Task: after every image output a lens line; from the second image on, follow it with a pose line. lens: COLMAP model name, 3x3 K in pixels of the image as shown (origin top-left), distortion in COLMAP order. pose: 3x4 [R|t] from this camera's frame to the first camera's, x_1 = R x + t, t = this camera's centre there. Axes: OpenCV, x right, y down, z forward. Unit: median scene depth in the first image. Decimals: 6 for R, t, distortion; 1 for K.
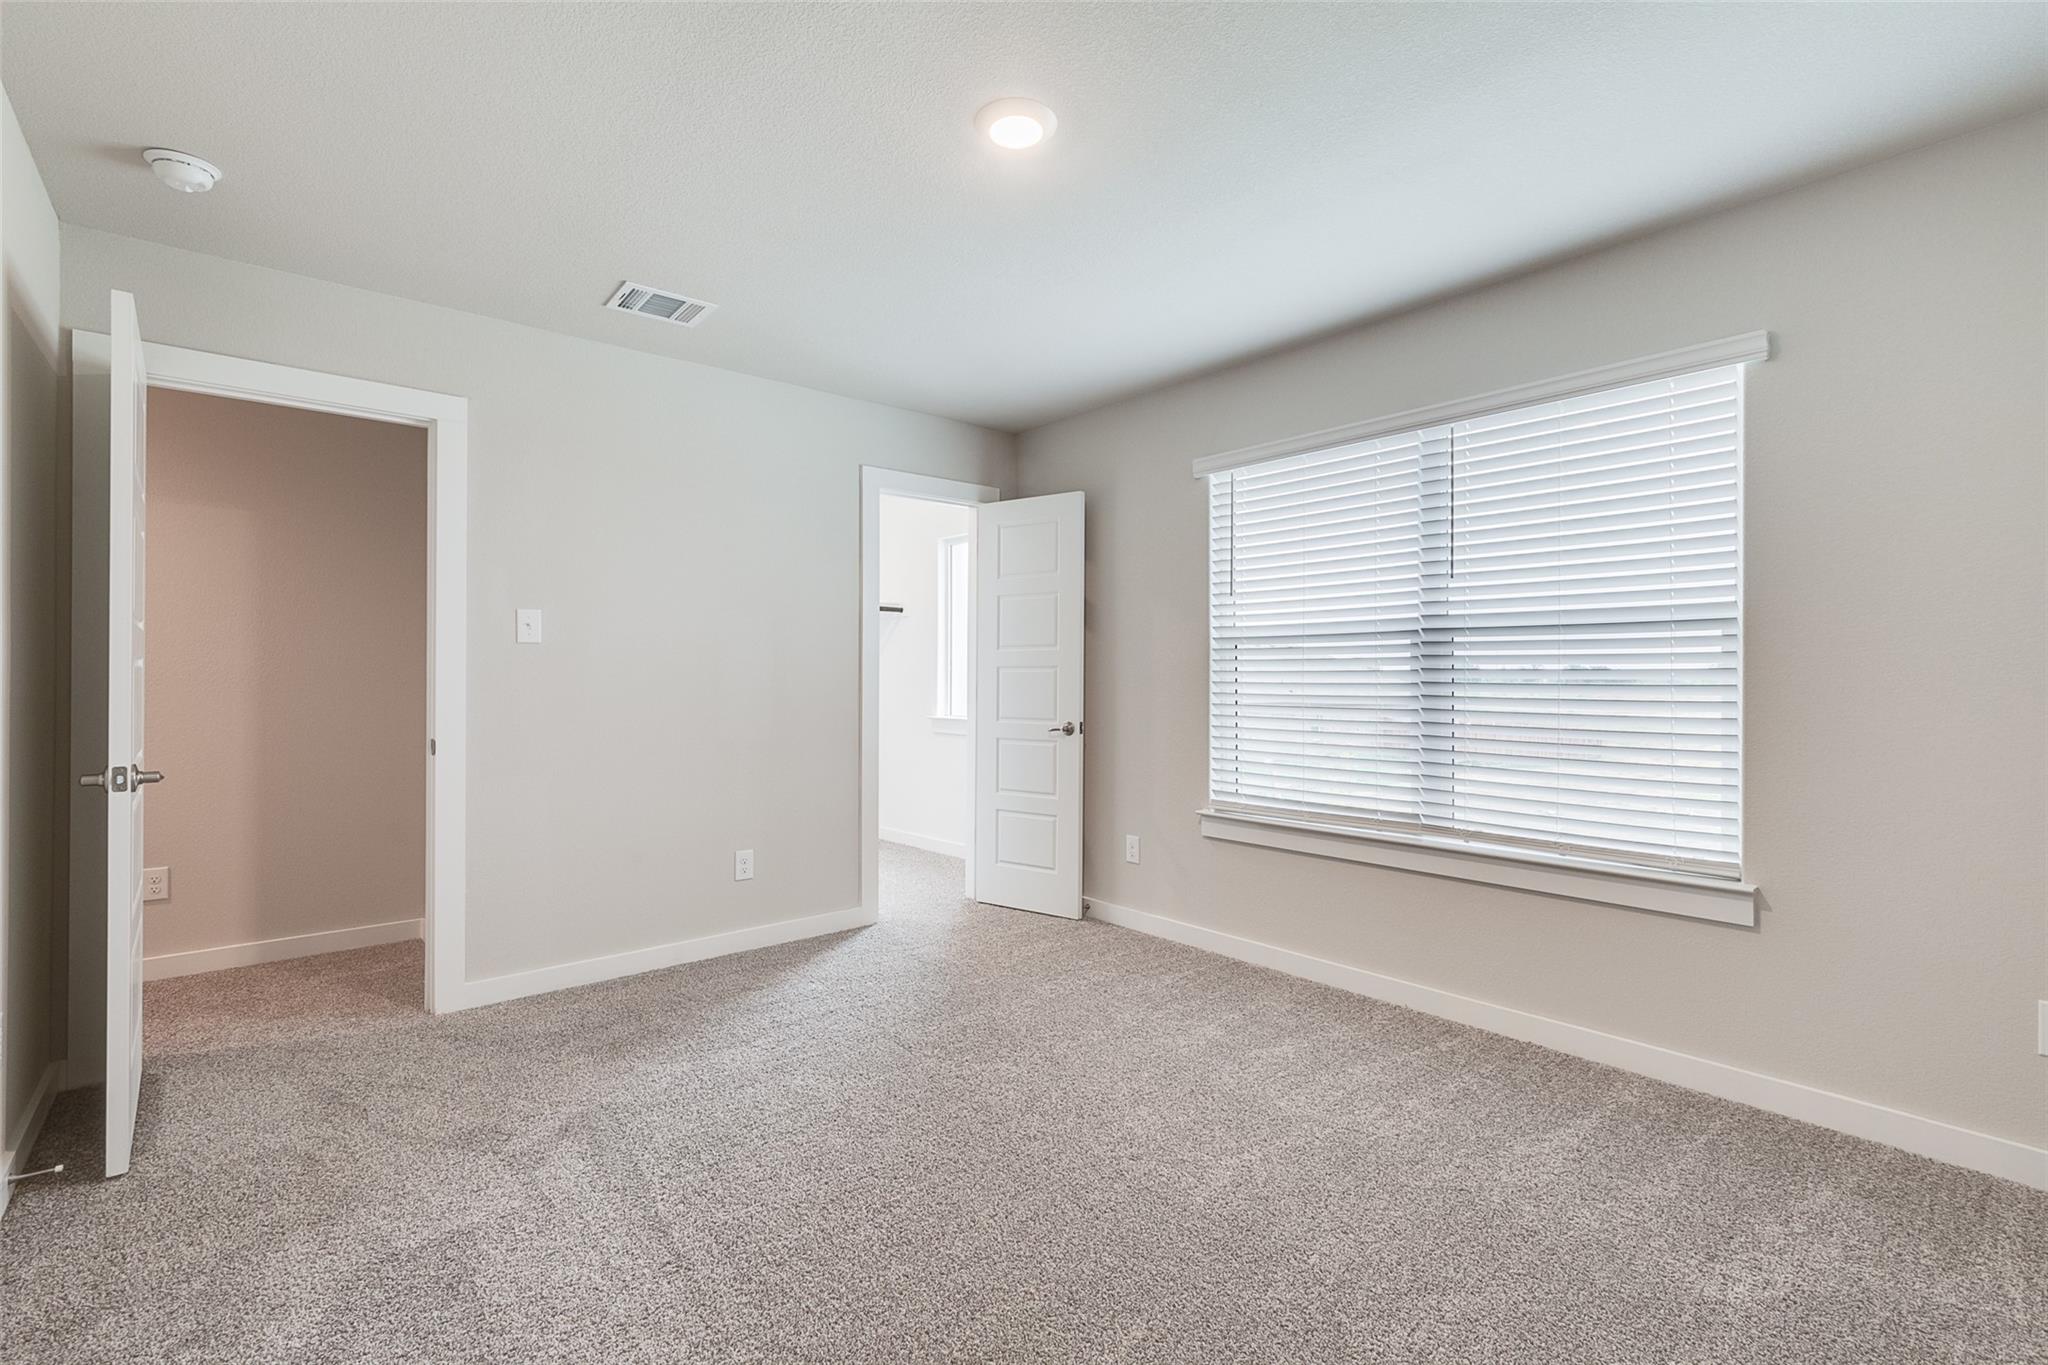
lens RADIAL K [[837.2, 0, 1030.1], [0, 837.2, 680.7], [0, 0, 1]] dist [-0.002317, -0.000100]
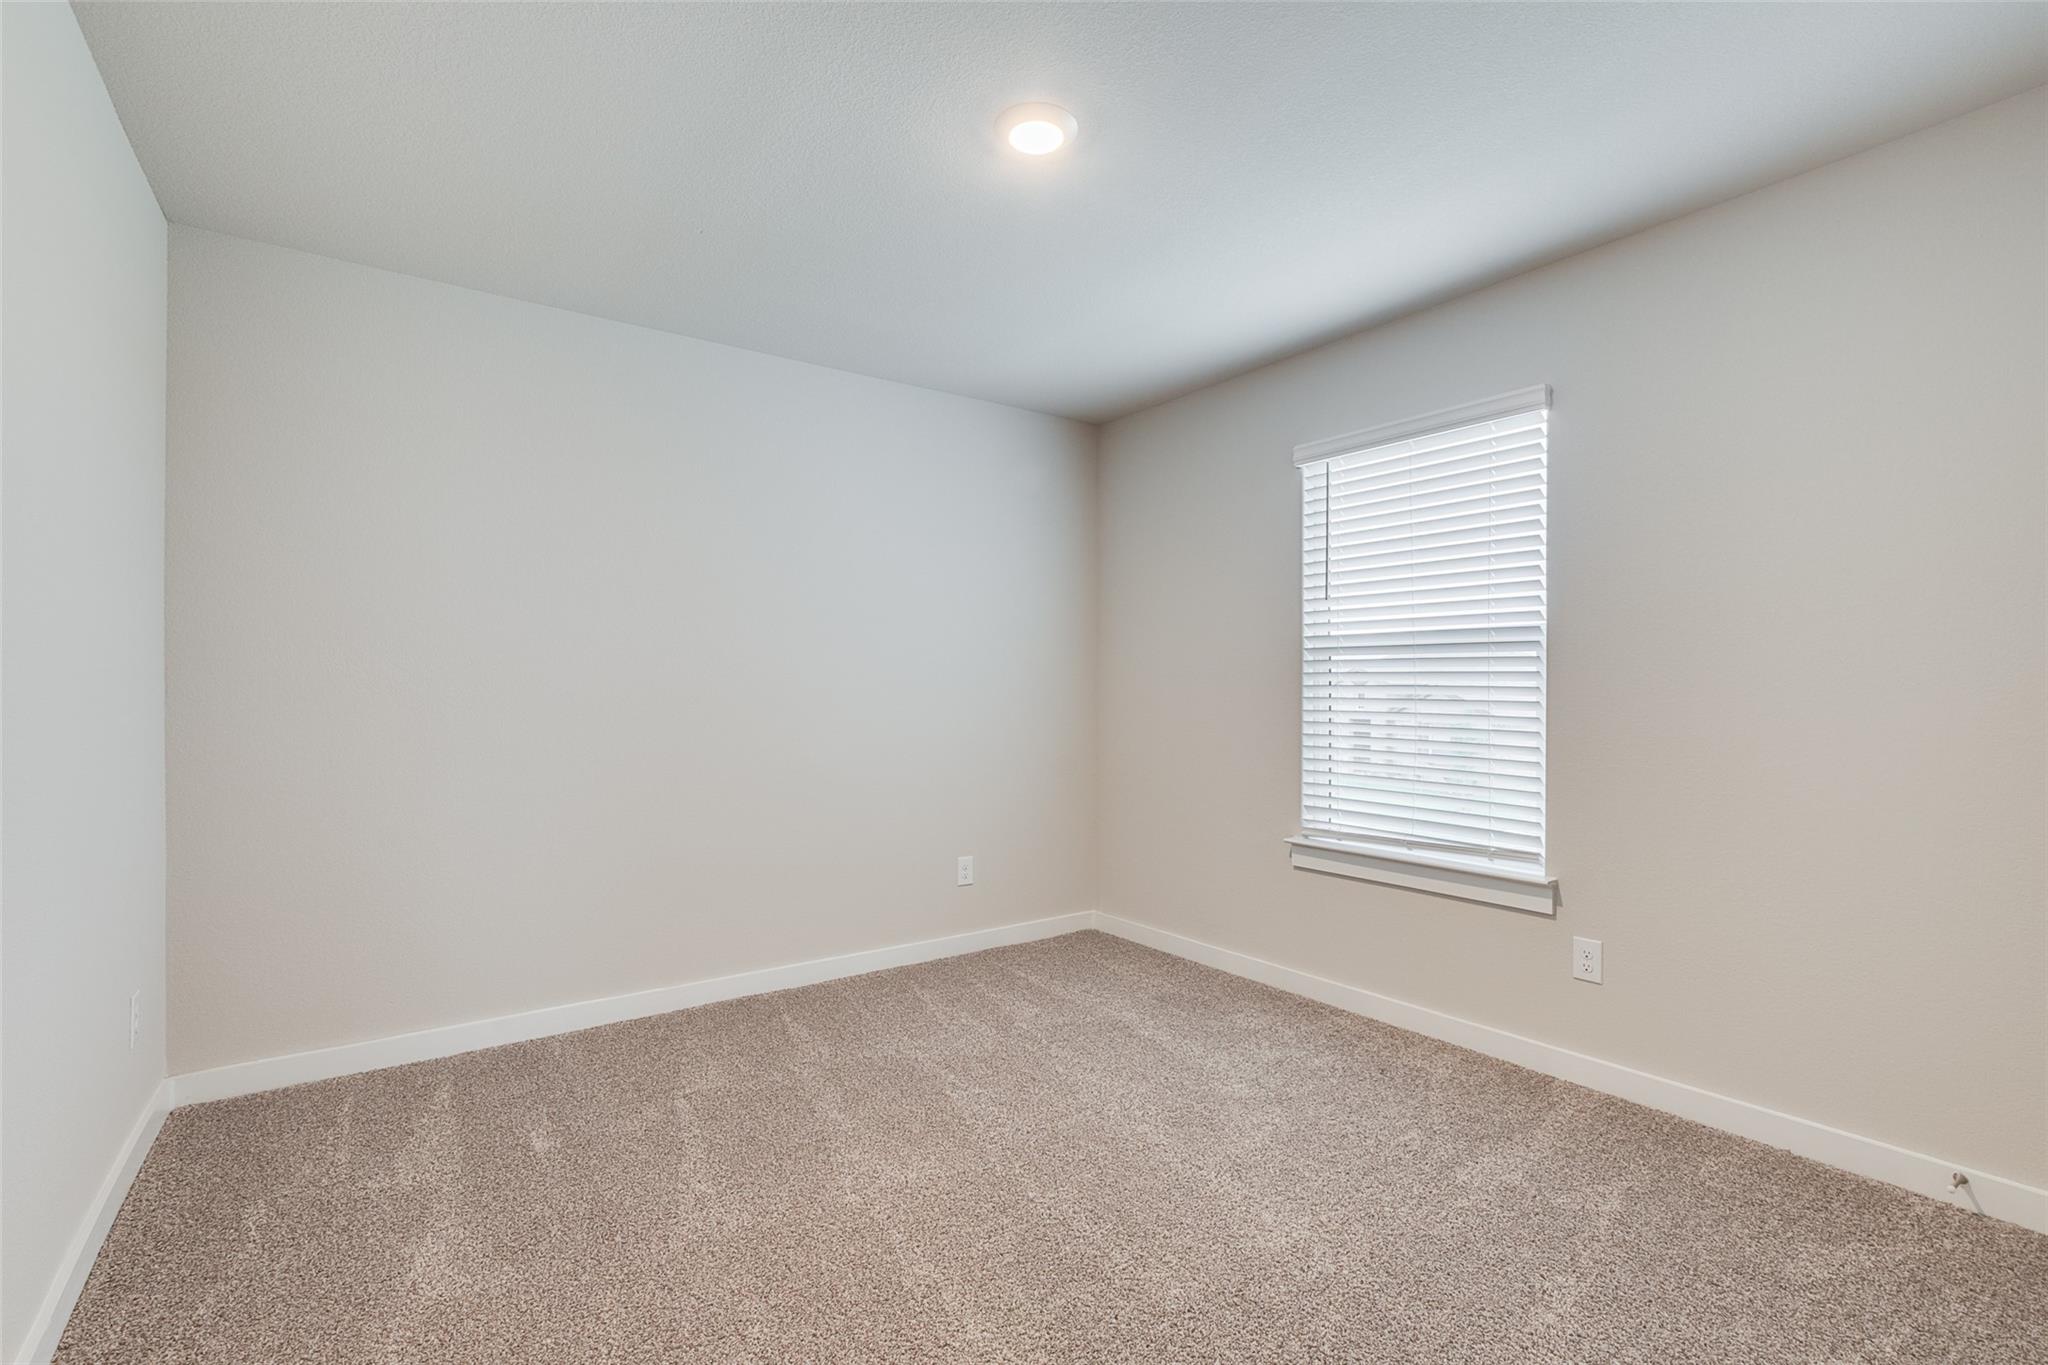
lens RADIAL K [[956.3, 0, 1018.9], [0, 956.3, 721.7], [0, 0, 1]] dist [0.003281, 0.000197]
pose [[0.990182, 0.002340, -0.139767, 0.085698], [0.001349, 0.999653, 0.026291, 0.000103], [0.139780, -0.026222, 0.989835, -0.092203]]
